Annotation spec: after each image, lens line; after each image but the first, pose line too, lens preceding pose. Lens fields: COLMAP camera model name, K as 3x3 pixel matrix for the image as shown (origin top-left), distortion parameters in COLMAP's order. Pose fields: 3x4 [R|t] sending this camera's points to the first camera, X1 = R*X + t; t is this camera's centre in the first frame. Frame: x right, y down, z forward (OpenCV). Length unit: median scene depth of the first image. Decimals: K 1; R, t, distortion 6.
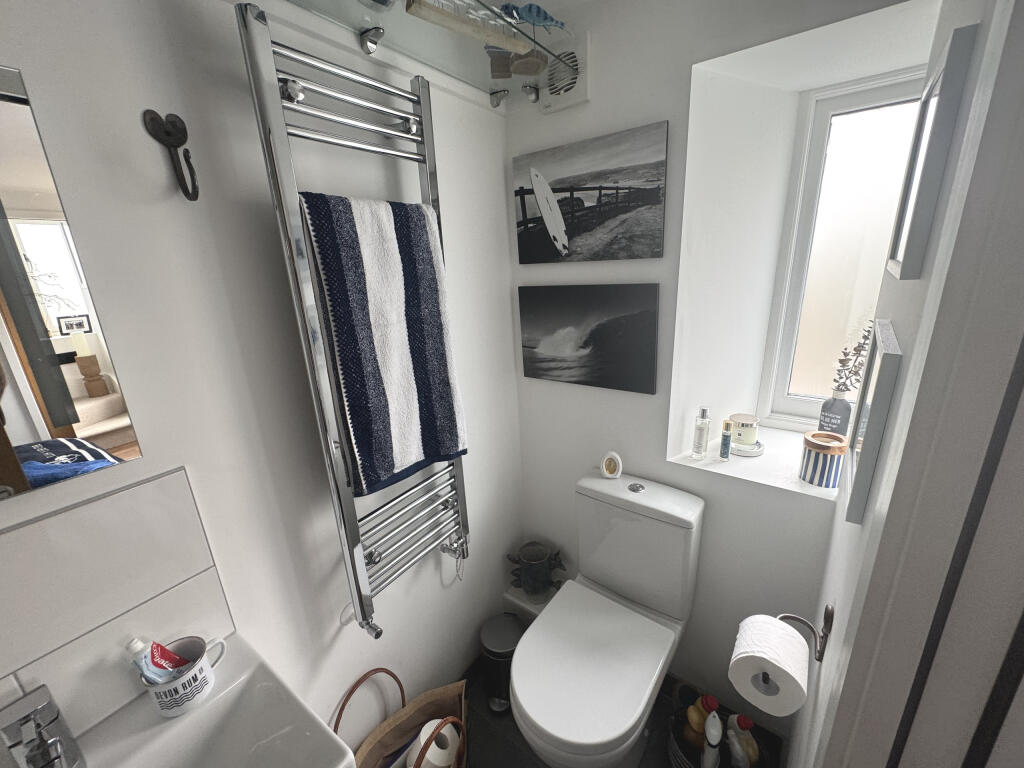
lens RADIAL K [[409.2, 0, 512.0], [0, 409.2, 384.0], [0, 0, 1]] dist [-0.002827, 0.000246]
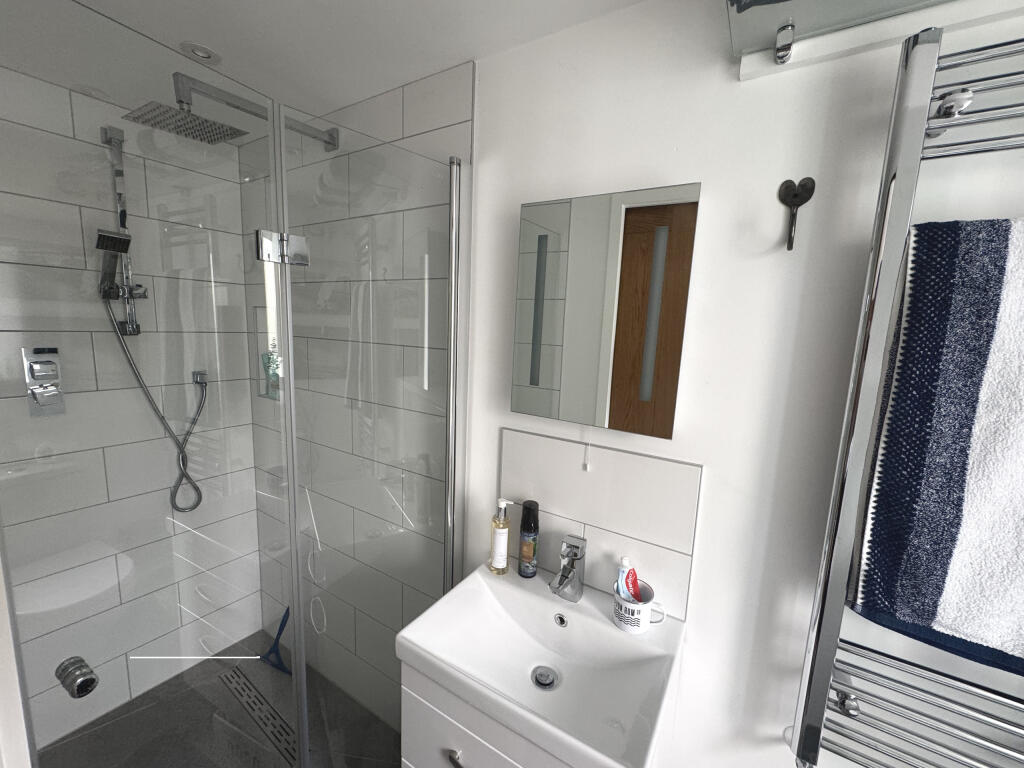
lens RADIAL K [[409.2, 0, 512.0], [0, 409.2, 384.0], [0, 0, 1]] dist [-0.002827, 0.000246]
pose [[0.062863, 0.193168, -0.979150, 0.268450], [-0.330854, 0.929645, 0.162161, -0.029518], [0.941586, 0.313761, 0.122350, 0.207463]]
